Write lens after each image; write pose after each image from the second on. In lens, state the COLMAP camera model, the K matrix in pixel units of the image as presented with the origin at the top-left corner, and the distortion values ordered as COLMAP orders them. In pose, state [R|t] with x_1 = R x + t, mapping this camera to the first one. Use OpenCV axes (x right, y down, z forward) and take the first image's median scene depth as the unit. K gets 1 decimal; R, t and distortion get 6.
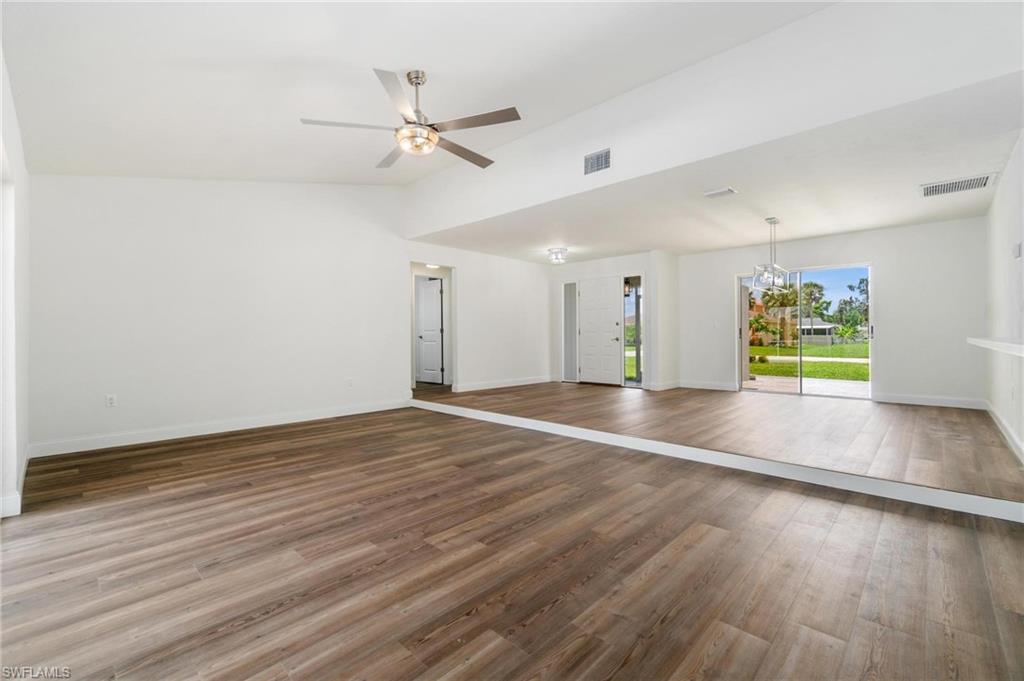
lens RADIAL K [[439.9, 0, 504.1], [0, 439.9, 332.7], [0, 0, 1]] dist [-0.004123, 0.000312]
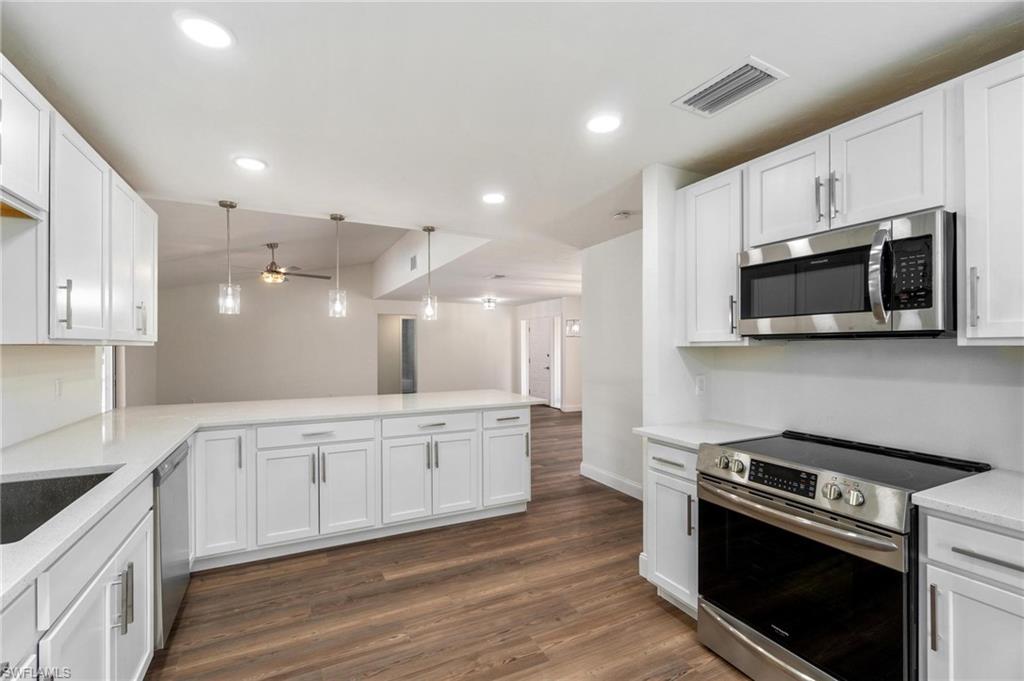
lens RADIAL K [[447.4, 0, 505.3], [0, 447.4, 346.1], [0, 0, 1]] dist [-0.001753, 0.000685]
pose [[0.946563, 0.003784, -0.322496, 0.588460], [-0.000903, 0.999958, 0.009083, -0.061801], [0.322517, -0.008306, 0.946527, -0.227642]]
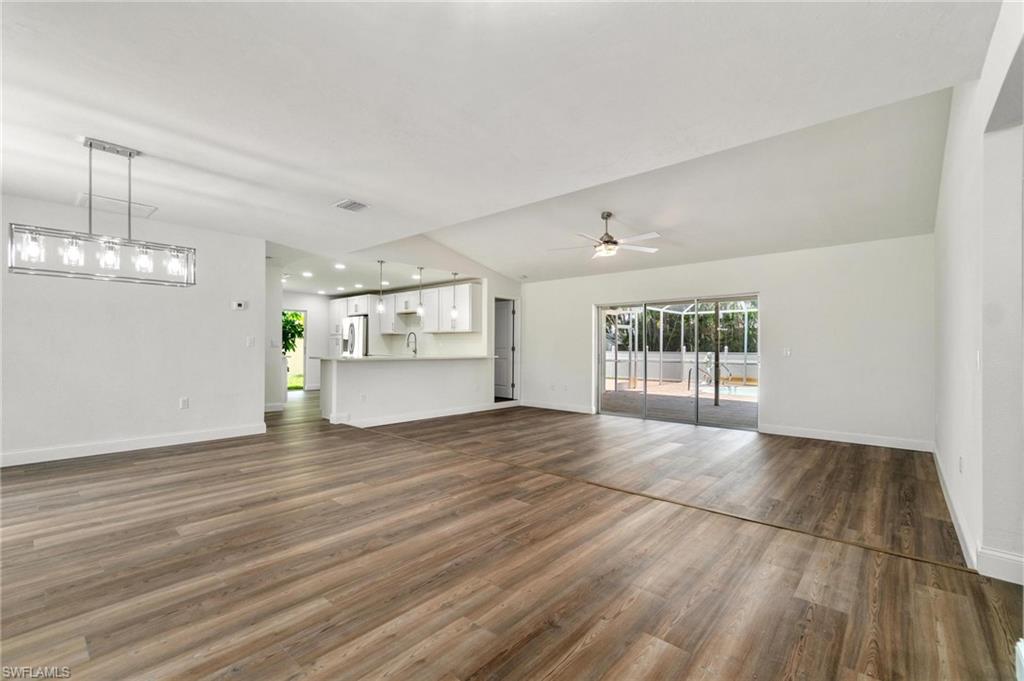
lens RADIAL K [[440.5, 0, 505.4], [0, 440.5, 345.9], [0, 0, 1]] dist [-0.007223, 0.000831]
pose [[-0.998841, 0.001708, -0.048103, 0.125810], [0.002392, 0.999897, -0.014148, -0.006650], [0.048073, -0.014247, -0.998742, 1.148551]]
